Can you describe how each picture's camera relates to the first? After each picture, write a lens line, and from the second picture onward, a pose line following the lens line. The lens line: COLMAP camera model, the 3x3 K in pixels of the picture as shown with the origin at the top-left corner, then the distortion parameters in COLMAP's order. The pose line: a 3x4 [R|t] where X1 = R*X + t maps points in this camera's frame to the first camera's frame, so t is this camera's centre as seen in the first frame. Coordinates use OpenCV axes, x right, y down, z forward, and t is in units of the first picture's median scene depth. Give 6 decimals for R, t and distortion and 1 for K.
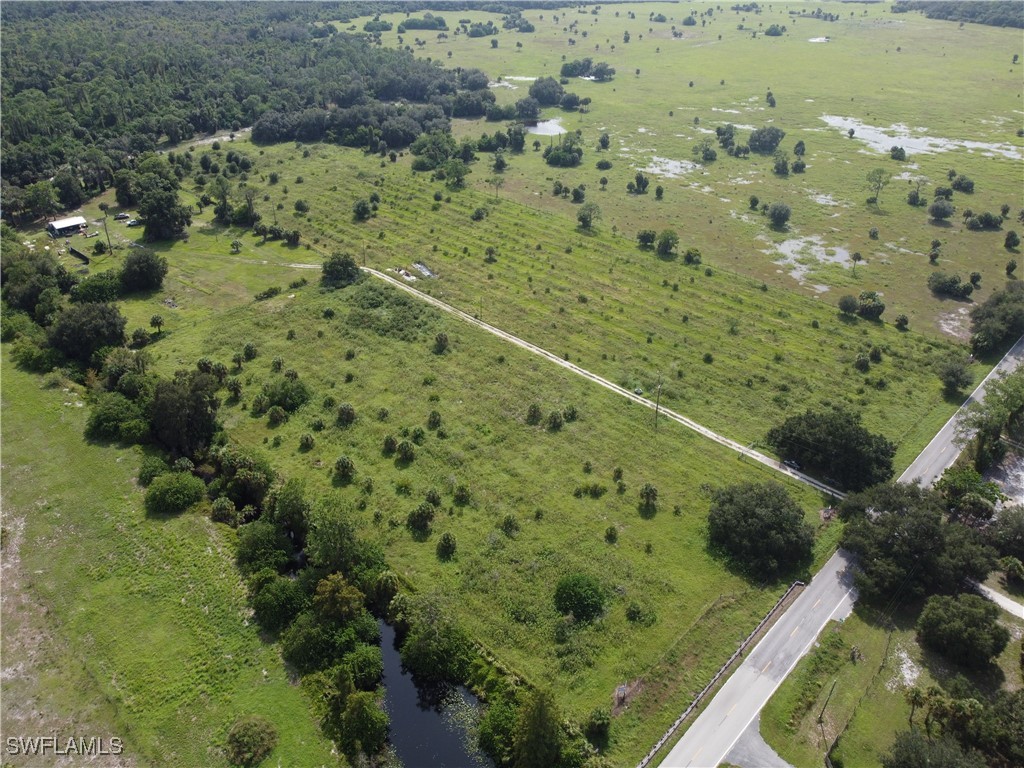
lens RADIAL K [[772.6, 0, 511.7], [0, 772.6, 380.1], [0, 0, 1]] dist [0.000860, -0.003474]
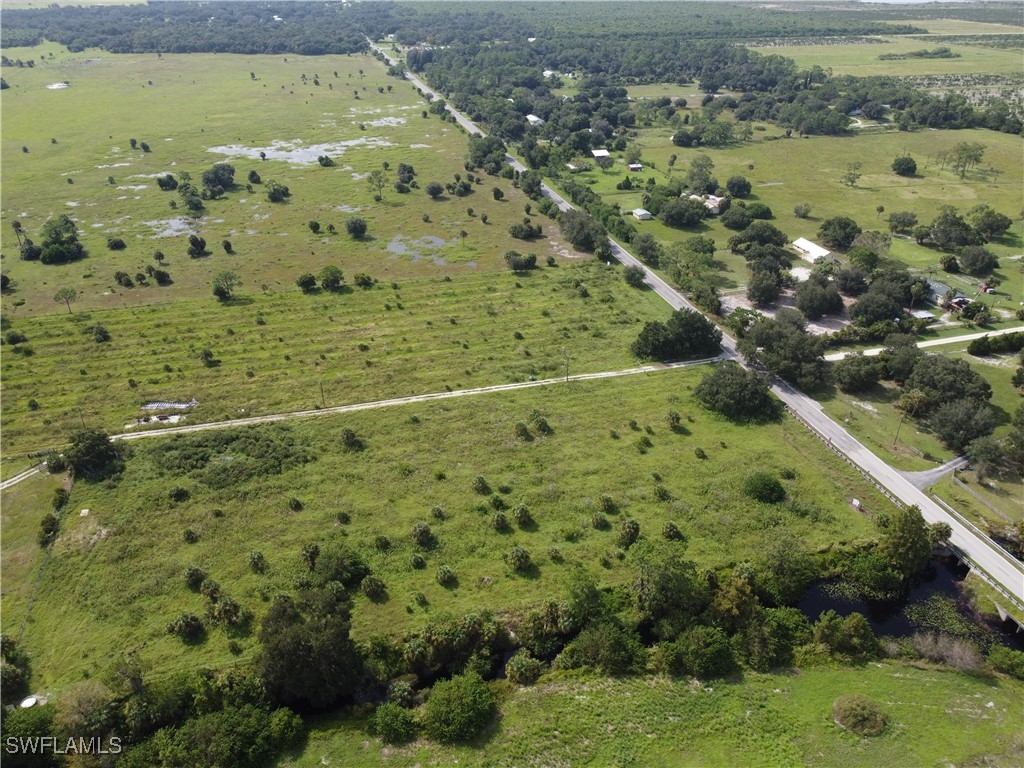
lens RADIAL K [[772.6, 0, 509.2], [0, 772.6, 381.6], [0, 0, 1]] dist [0.000860, -0.003474]
pose [[0.501425, -0.426810, 0.752600, -0.719698], [0.454017, 0.870269, 0.191050, -0.217545], [-0.736507, 0.245896, 0.630153, 0.344697]]
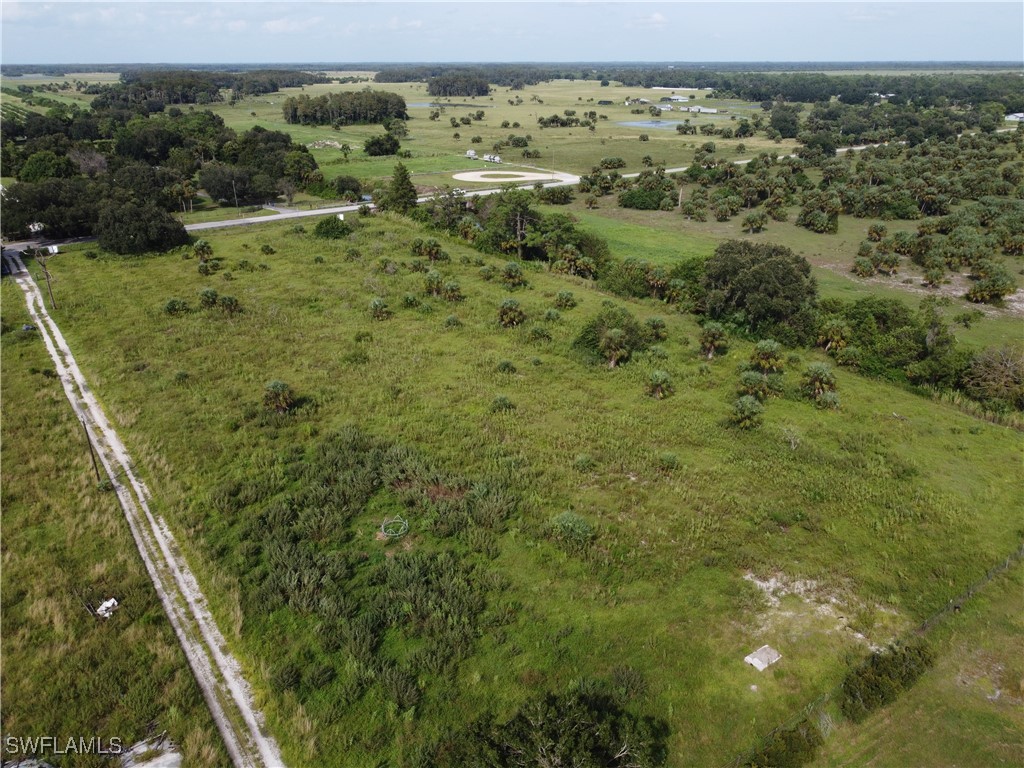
lens RADIAL K [[772.6, 0, 510.4], [0, 772.6, 382.6], [0, 0, 1]] dist [0.000860, -0.003474]
pose [[-0.983988, -0.075501, 0.161451, -0.314328], [0.087575, 0.584145, 0.806911, -0.428015], [-0.155234, 0.808130, -0.568179, 1.377292]]
